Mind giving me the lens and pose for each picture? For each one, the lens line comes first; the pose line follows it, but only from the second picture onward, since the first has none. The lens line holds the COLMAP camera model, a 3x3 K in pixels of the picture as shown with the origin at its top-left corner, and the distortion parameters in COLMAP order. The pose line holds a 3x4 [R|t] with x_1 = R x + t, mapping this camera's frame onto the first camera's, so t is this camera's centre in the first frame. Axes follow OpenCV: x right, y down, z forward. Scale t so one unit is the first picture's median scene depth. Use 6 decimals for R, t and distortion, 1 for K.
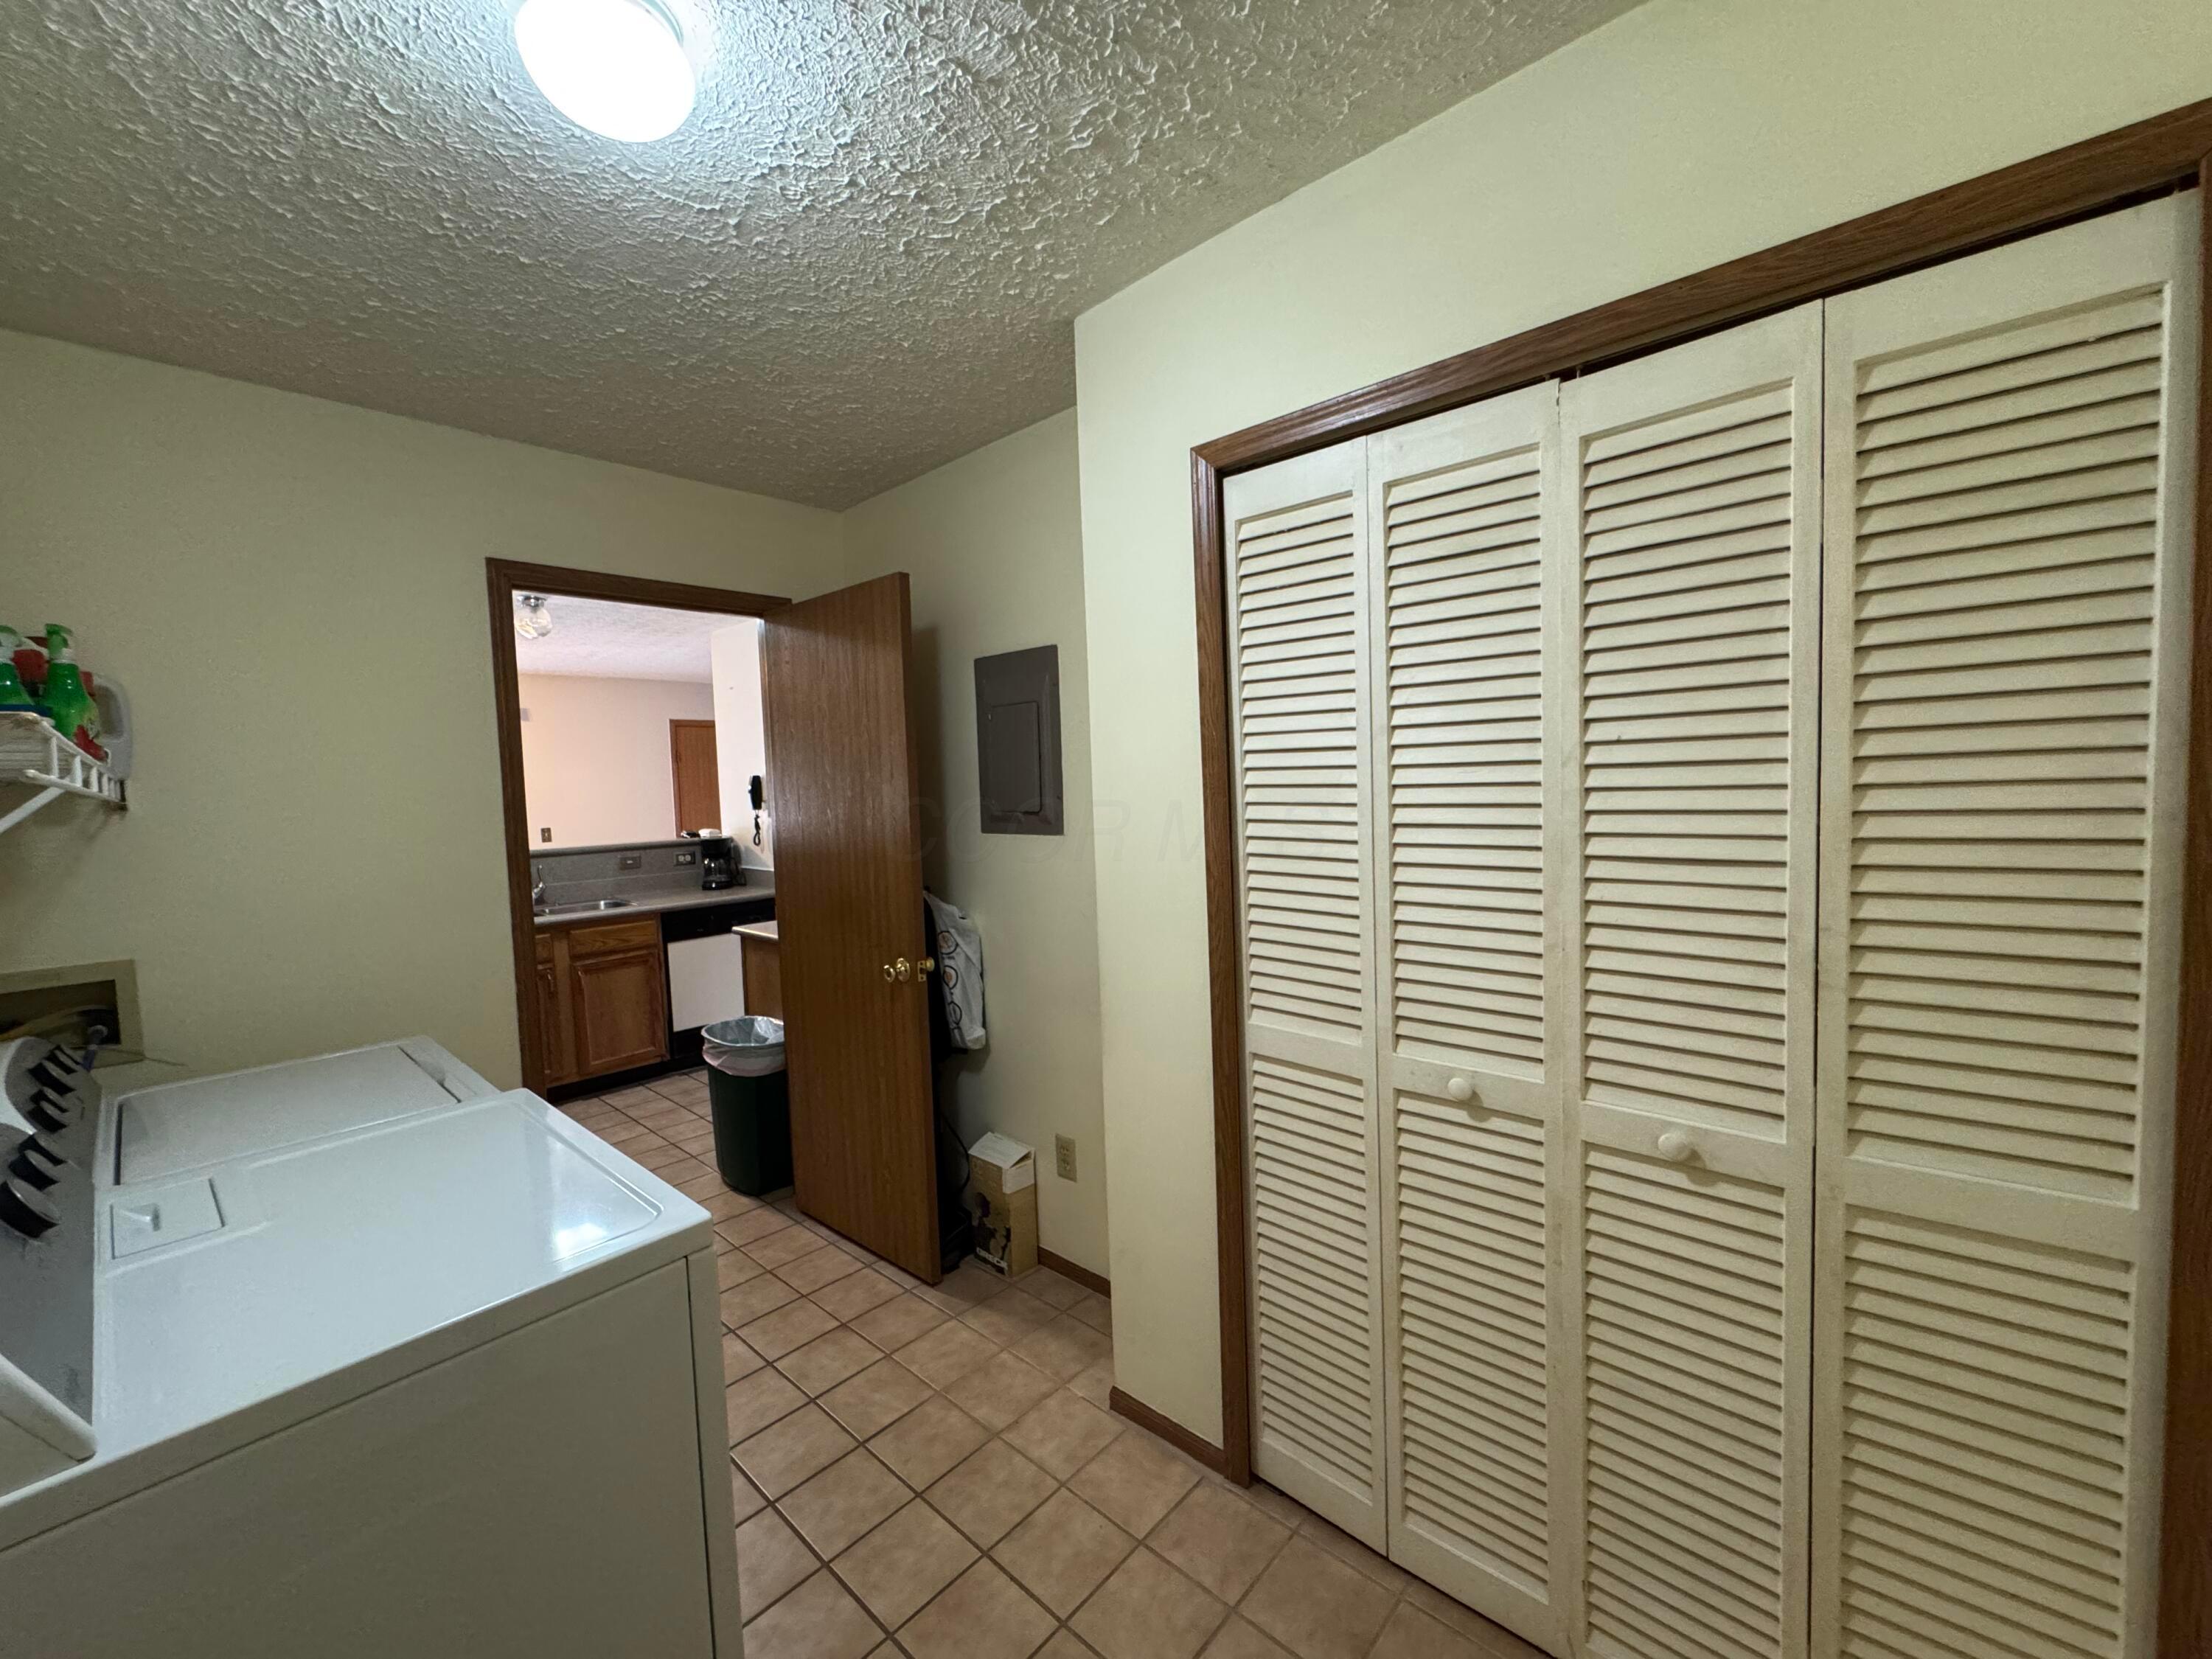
lens RADIAL K [[883.2, 0, 1104.4], [0, 883.2, 824.3], [0, 0, 1]] dist [-0.002049, -0.000527]
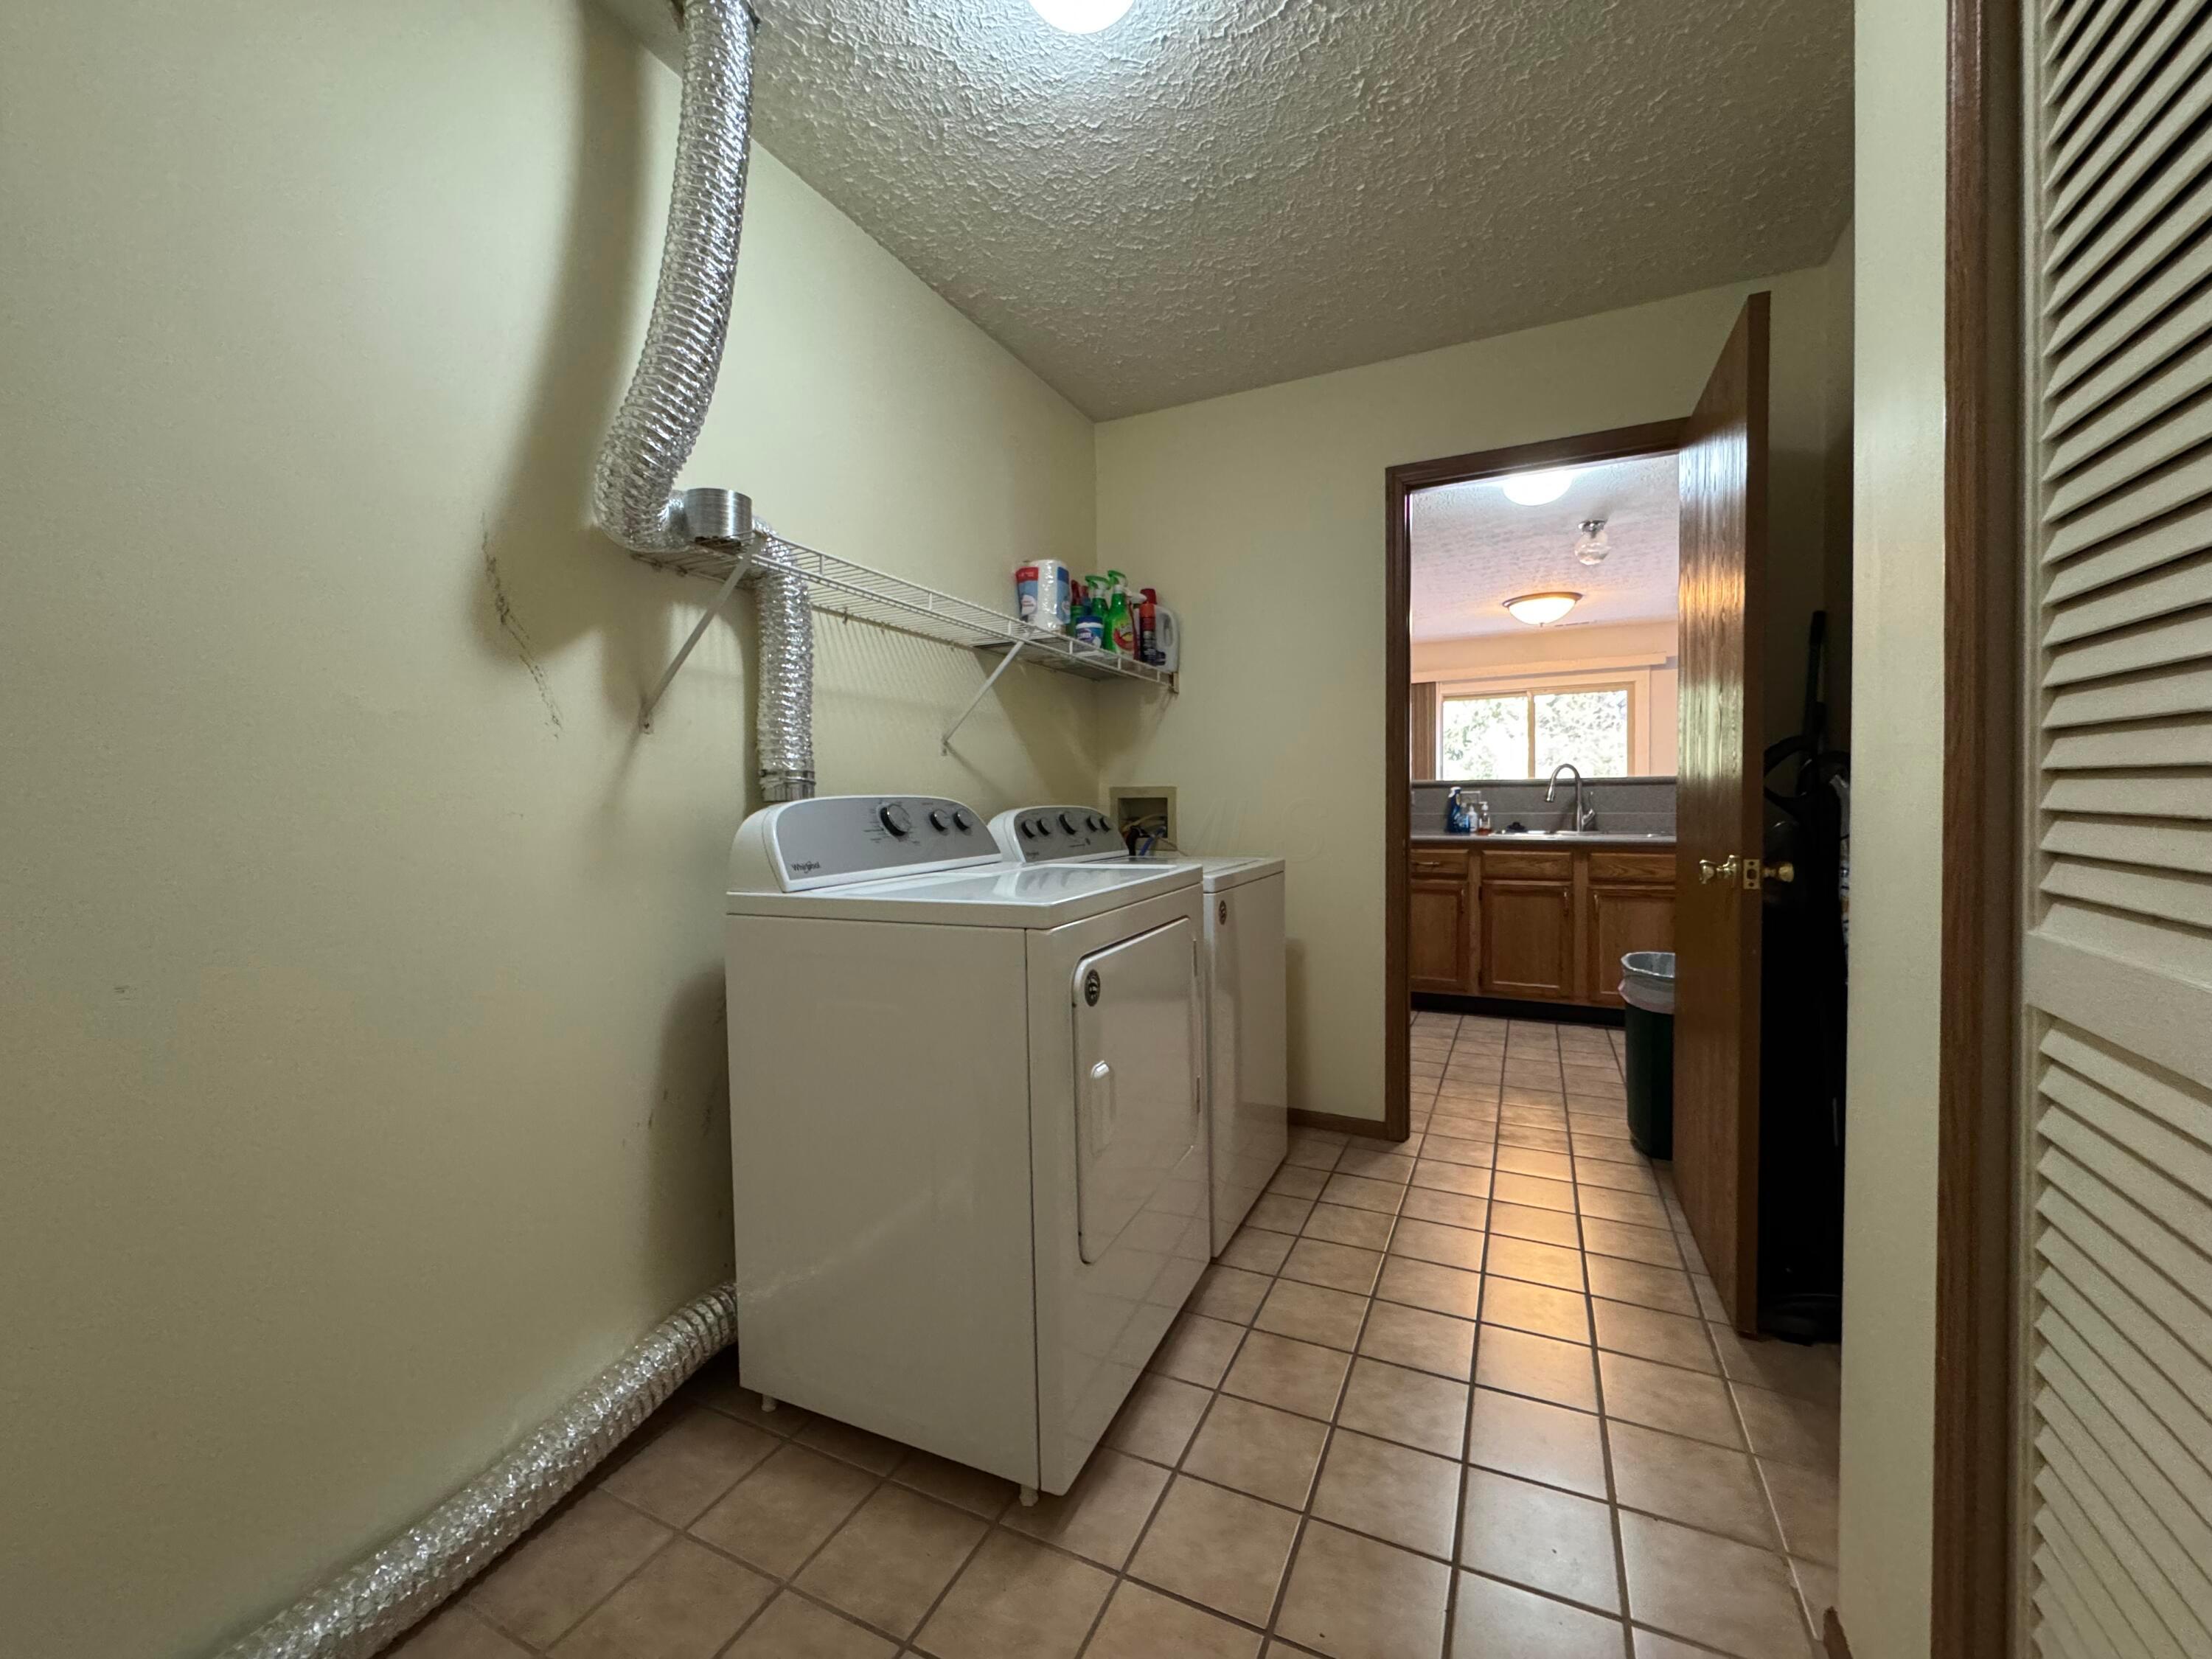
lens RADIAL K [[883.2, 0, 1105.8], [0, 883.2, 828.2], [0, 0, 1]] dist [-0.002049, -0.000527]
pose [[0.282961, 0.057691, -0.957395, 0.403467], [-0.049734, 0.997729, 0.045422, 0.163825], [0.957841, 0.034762, 0.285188, 0.424858]]
